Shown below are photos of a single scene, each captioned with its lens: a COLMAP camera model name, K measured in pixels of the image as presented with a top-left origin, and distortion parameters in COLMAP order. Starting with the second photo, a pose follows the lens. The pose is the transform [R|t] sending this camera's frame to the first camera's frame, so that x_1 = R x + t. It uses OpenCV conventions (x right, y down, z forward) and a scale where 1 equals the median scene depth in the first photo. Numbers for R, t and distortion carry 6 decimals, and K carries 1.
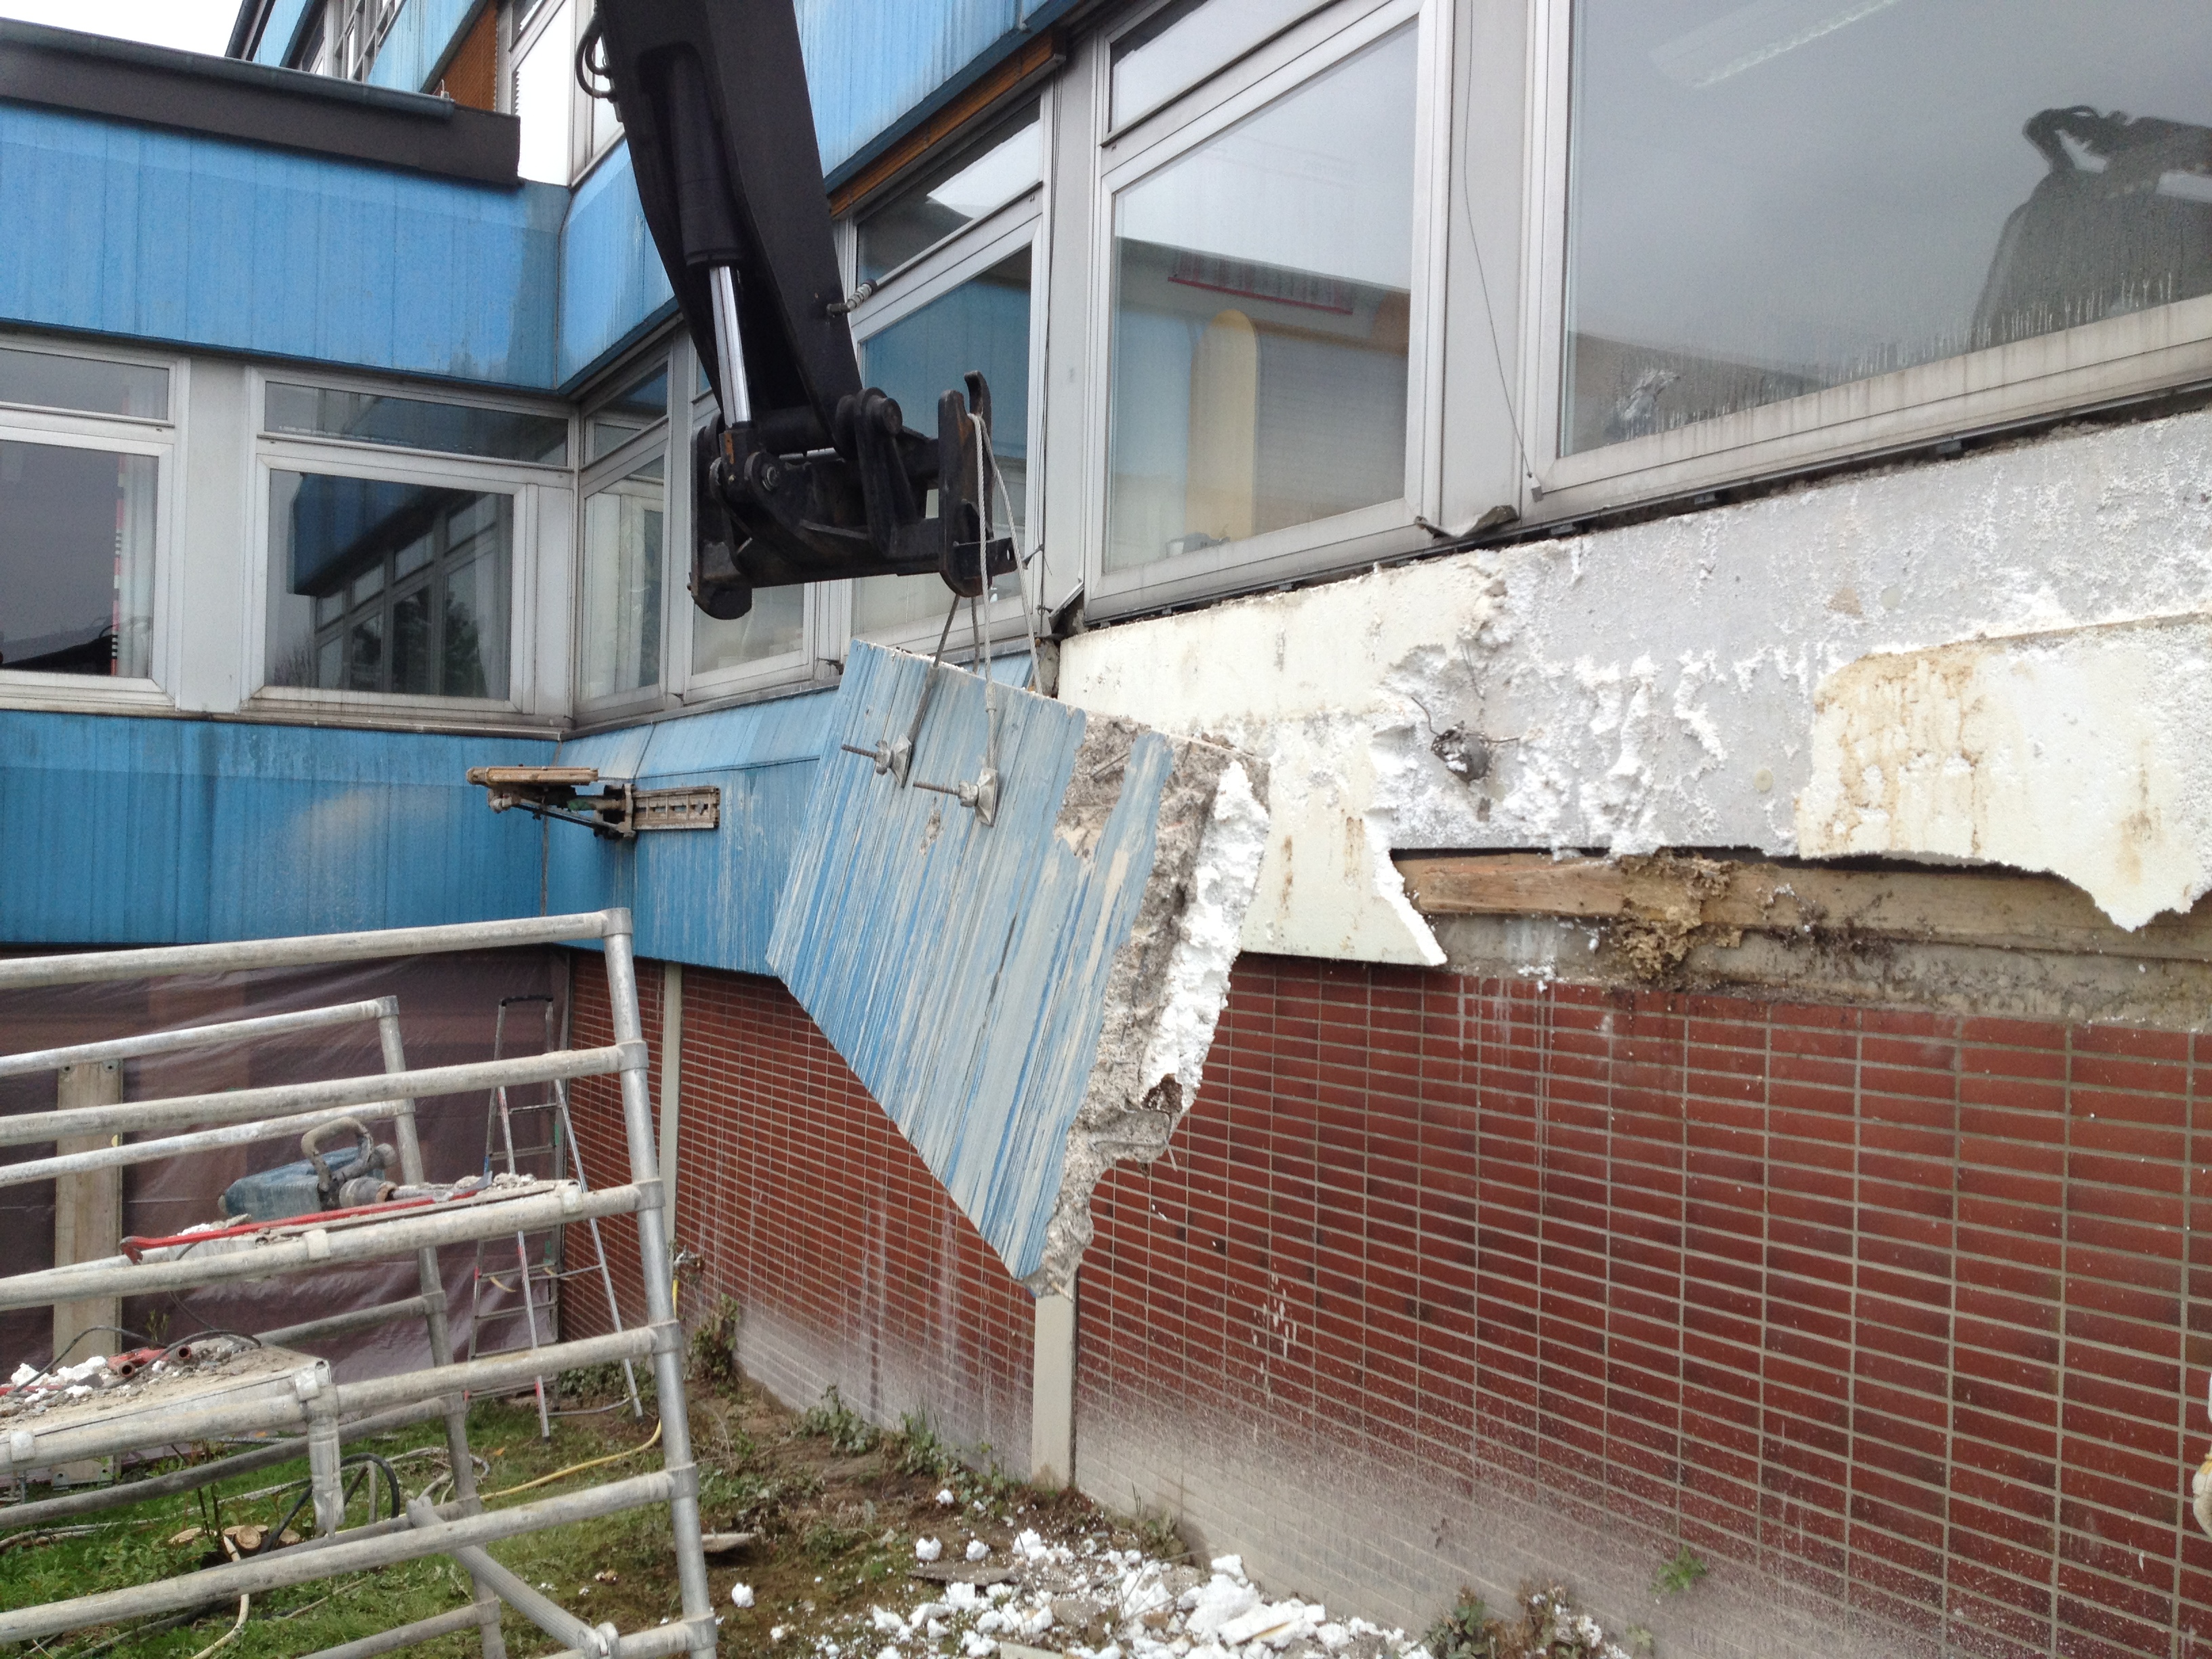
lens RADIAL K [[2048.3, 0, 1030.1], [0, 2048.3, 852.2], [0, 0, 1]] dist [0.246491, -0.494530]
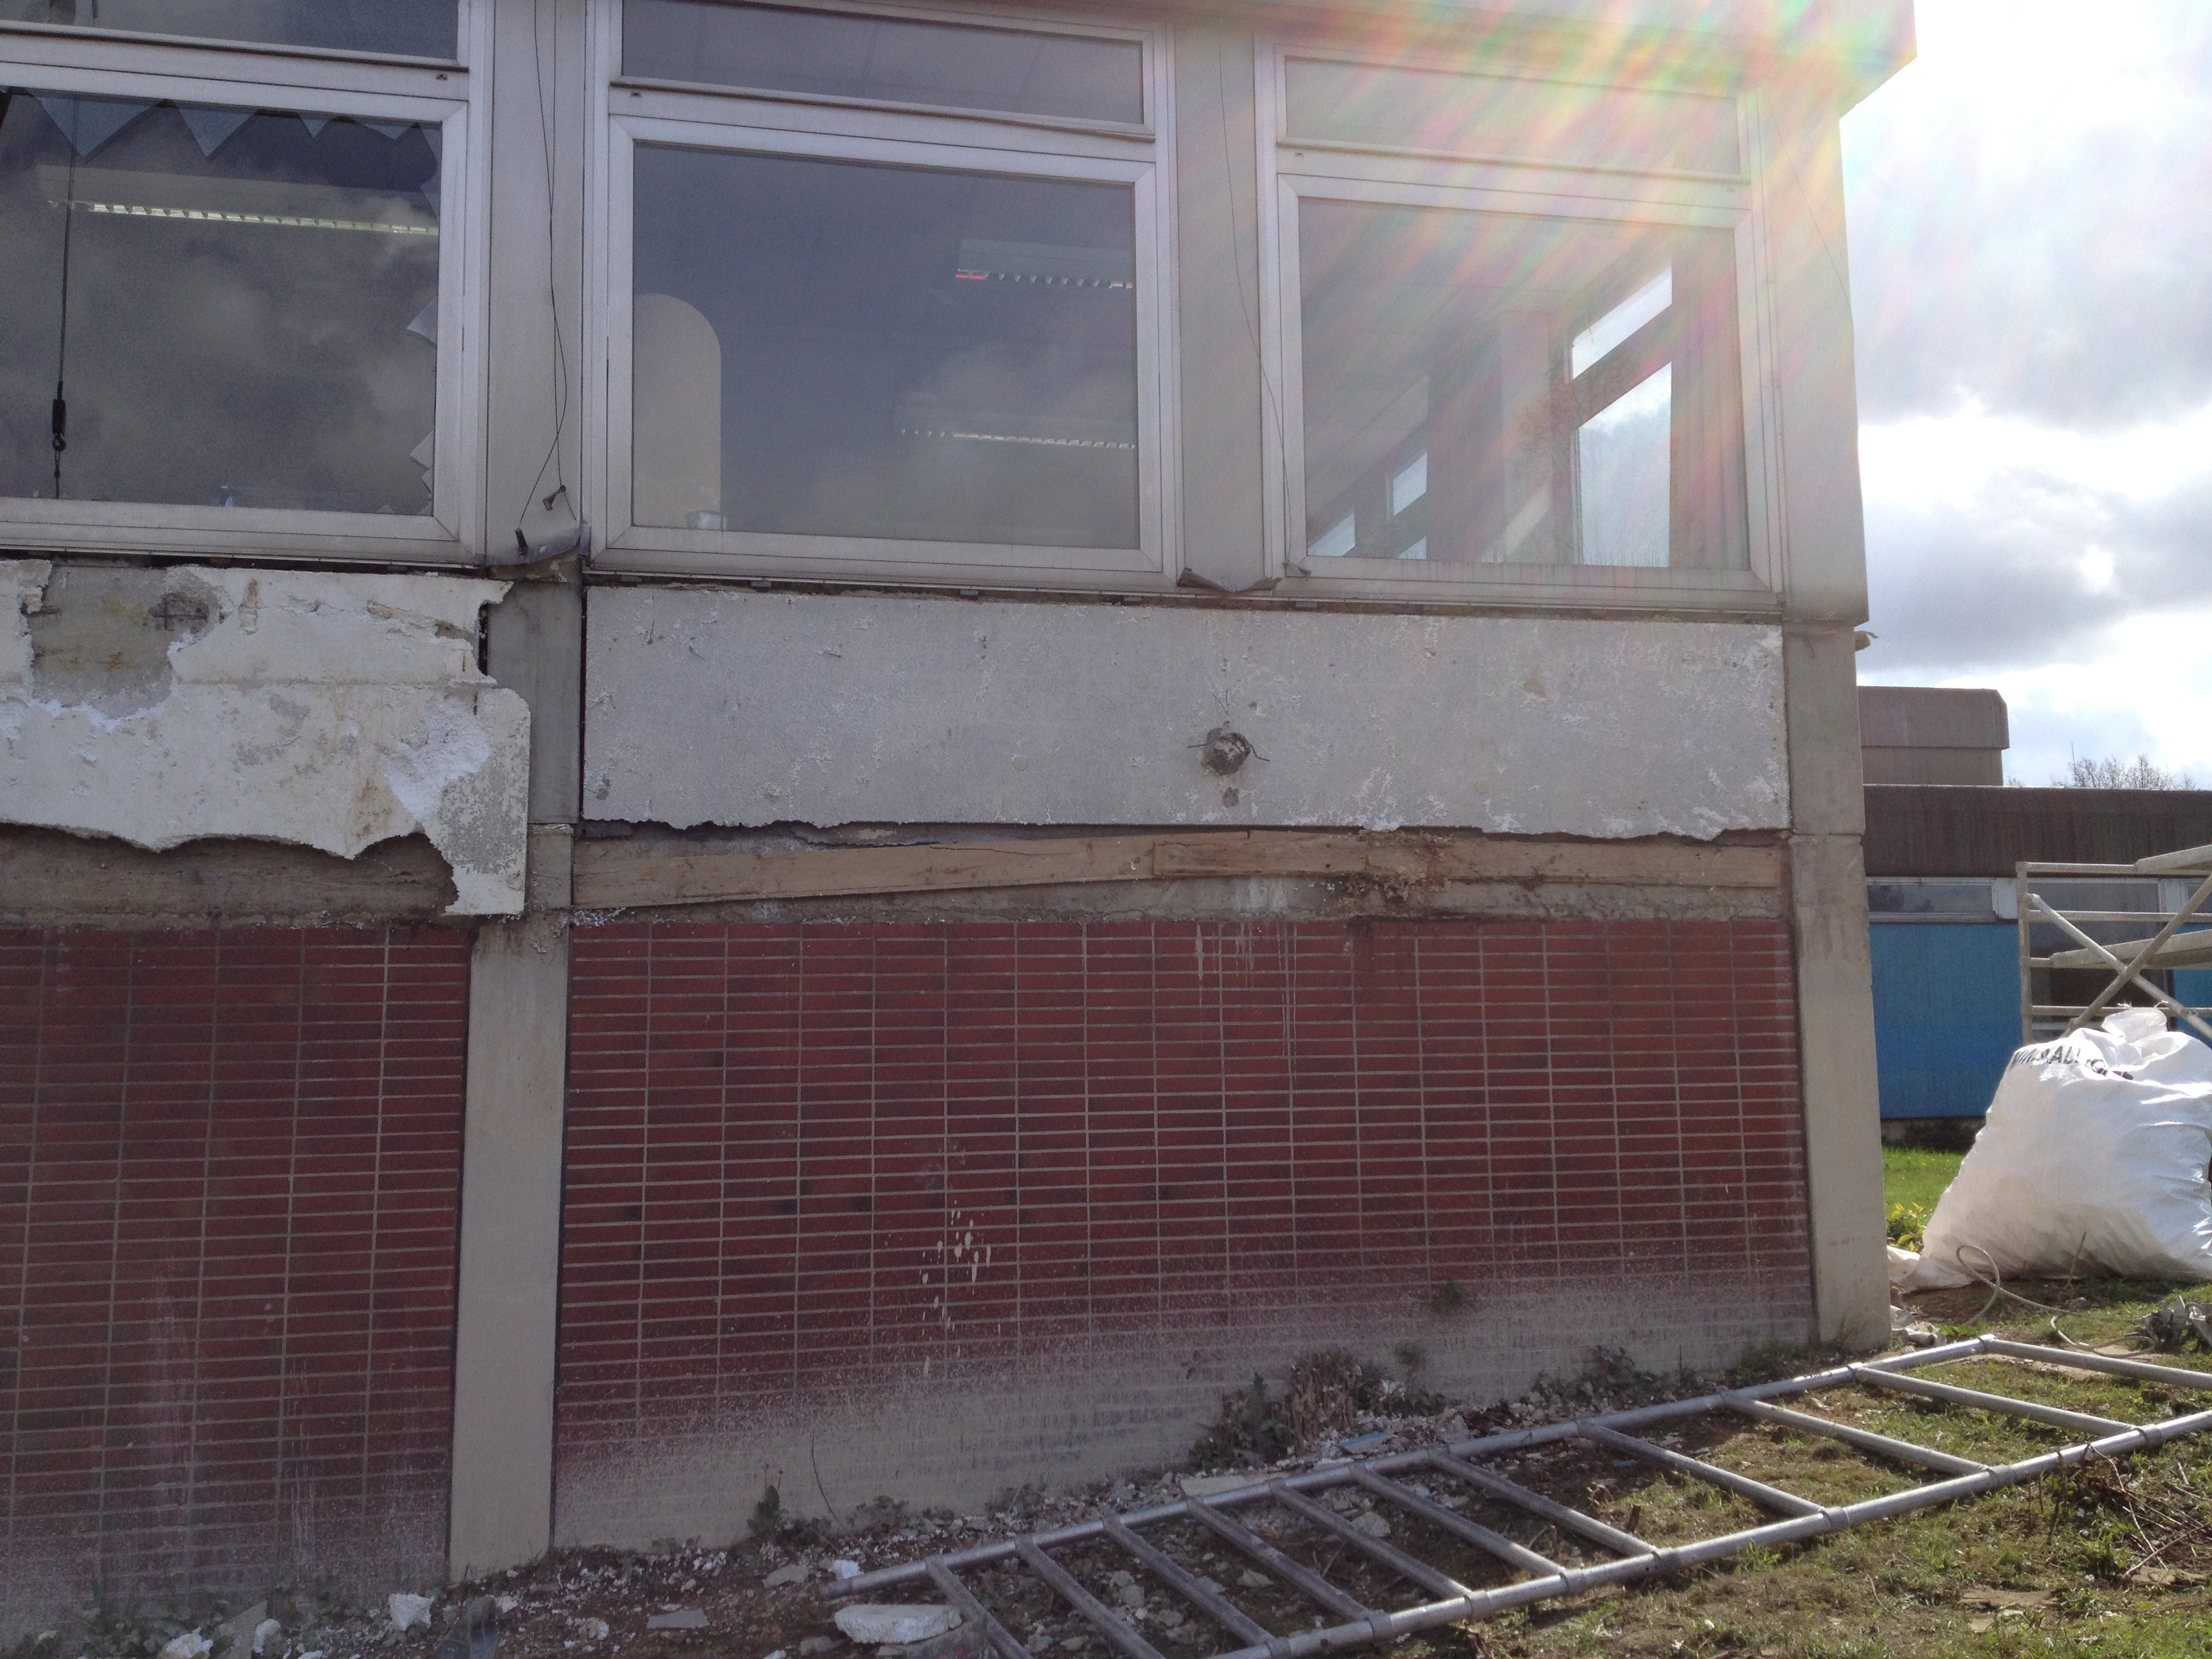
lens RADIAL K [[2038.6, 0, 1106.0], [0, 2038.6, 829.5], [0, 0, 1]] dist [0.206367, -0.378742]
pose [[0.253921, 0.101010, 0.961936, -1.083165], [0.015046, 0.993999, -0.108348, 0.144322], [-0.967108, 0.041985, 0.250877, 0.755286]]
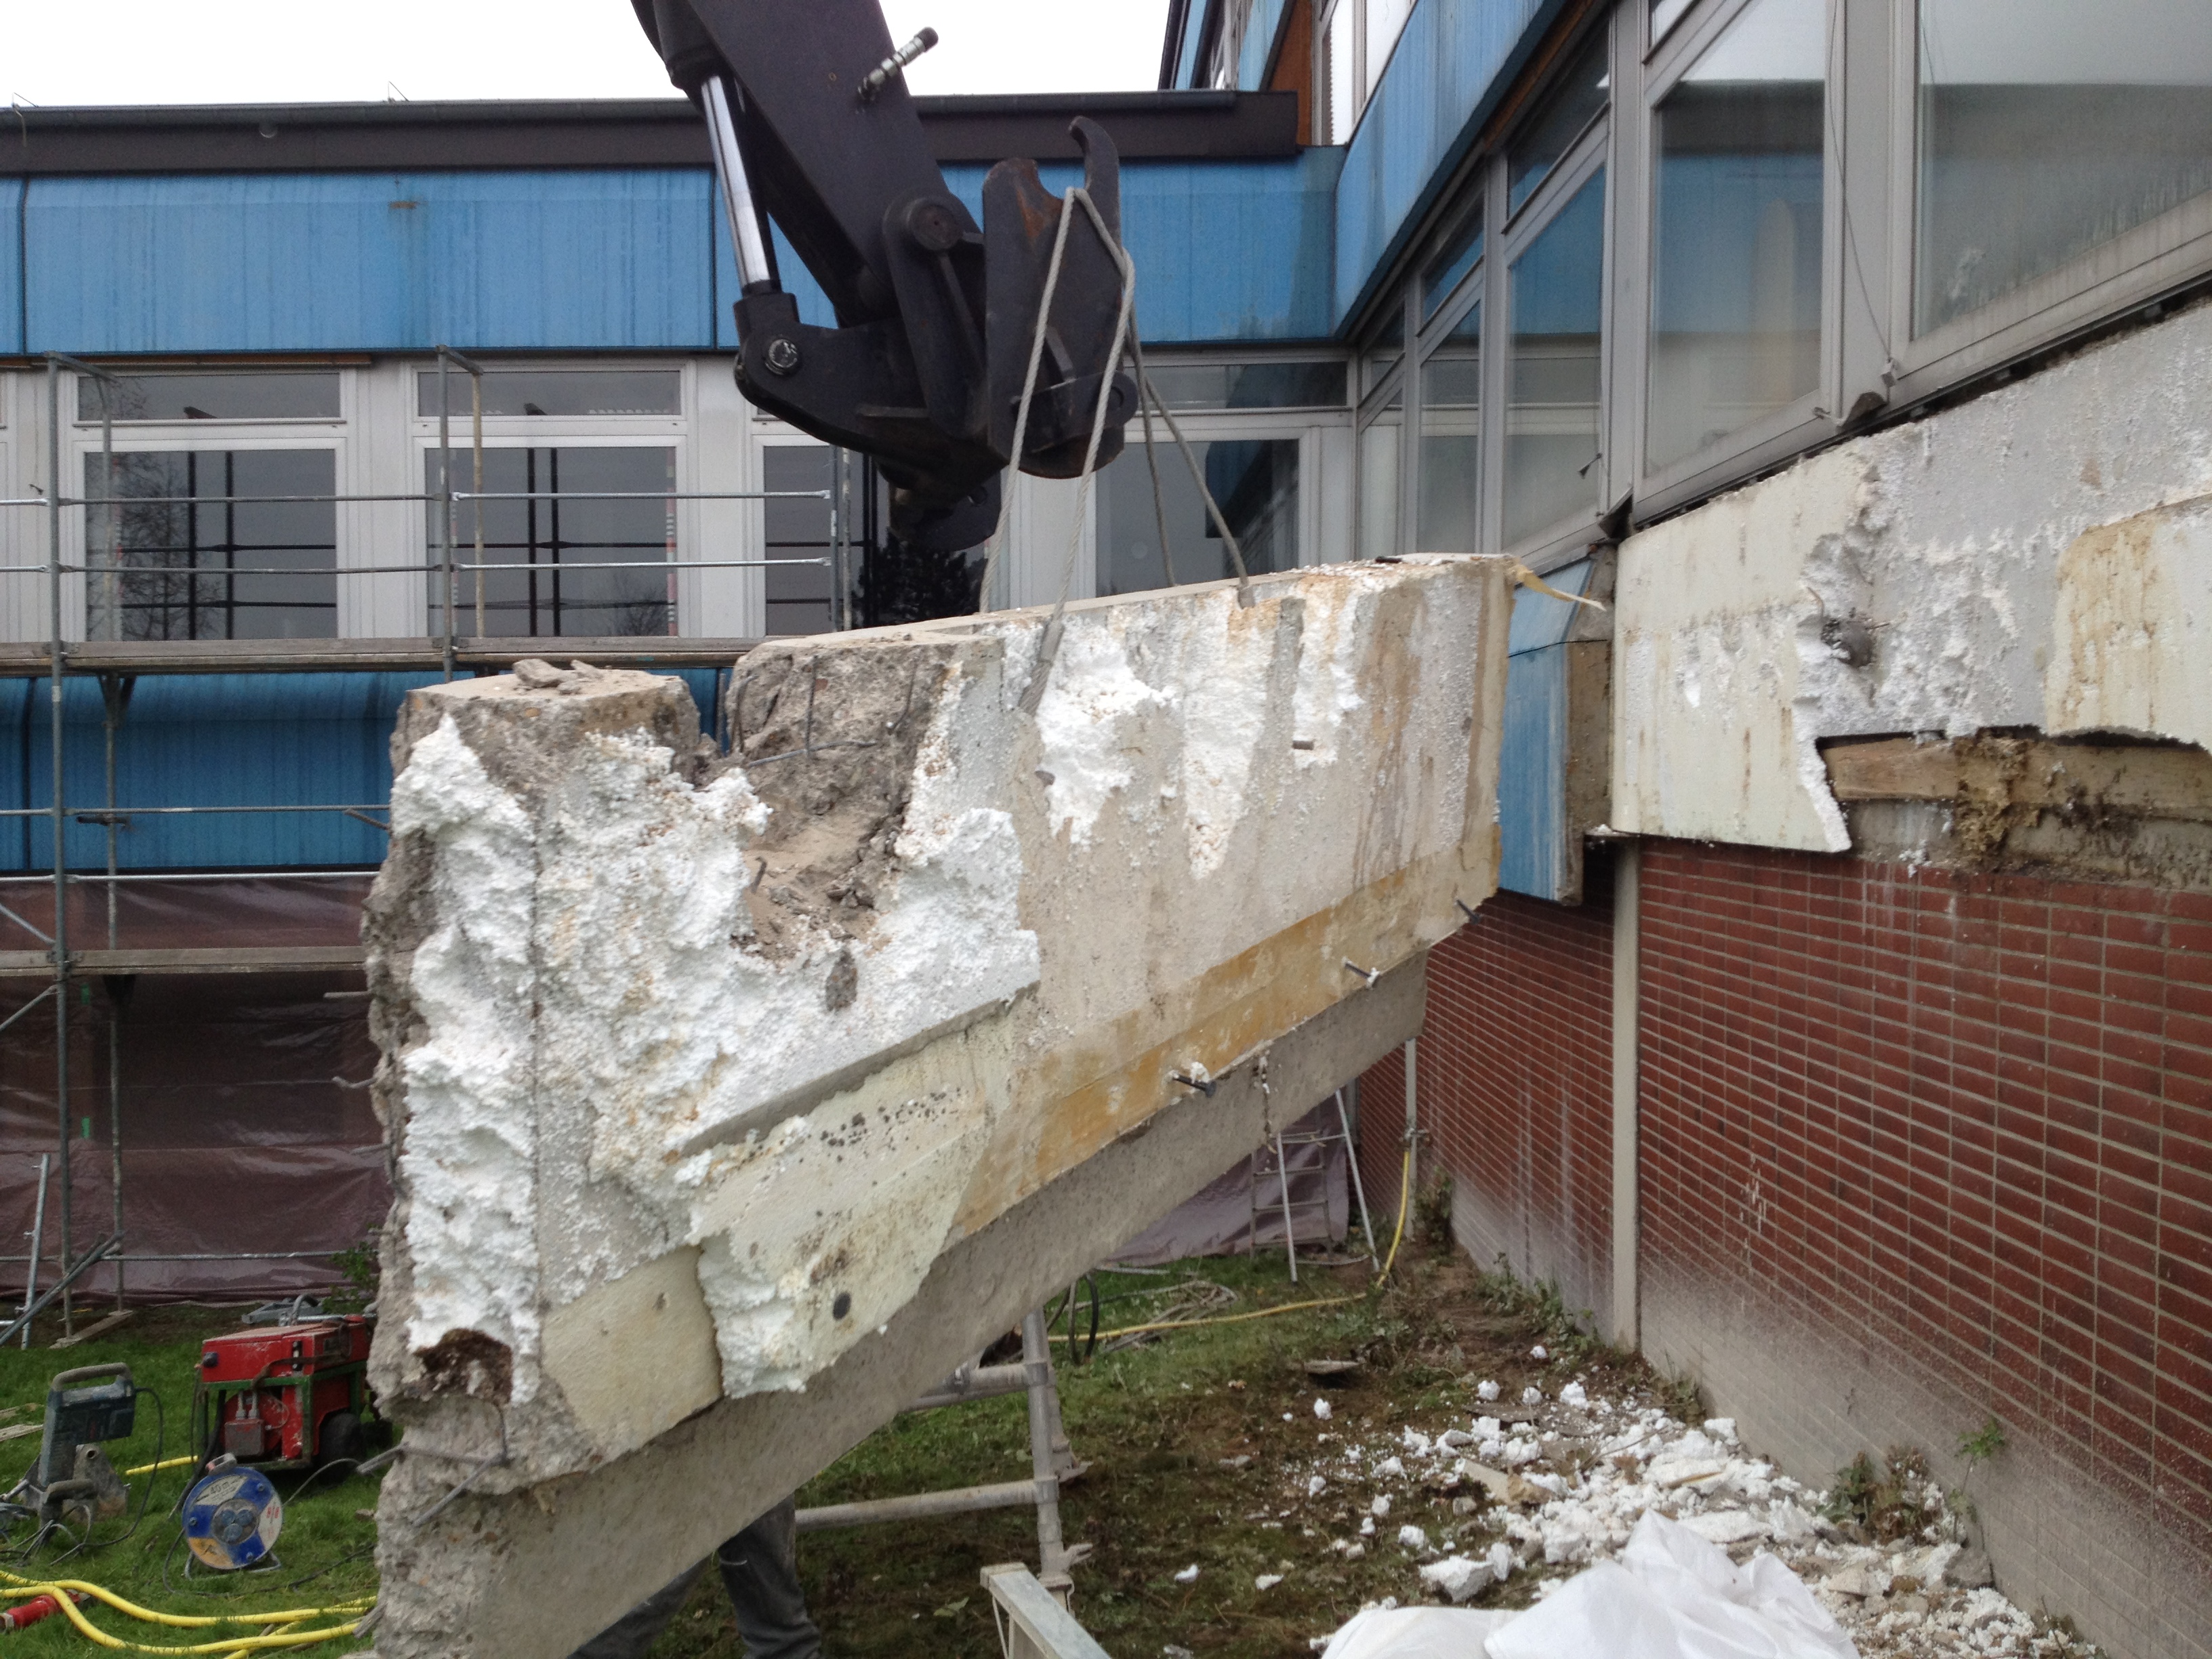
lens RADIAL K [[2038.6, 0, 1106.0], [0, 2038.6, 829.5], [0, 0, 1]] dist [0.206367, -0.378742]
pose [[0.902815, -0.015287, -0.429757, 0.321092], [0.029992, 0.999173, 0.027465, 0.005464], [0.428981, -0.037685, 0.902527, -0.072512]]
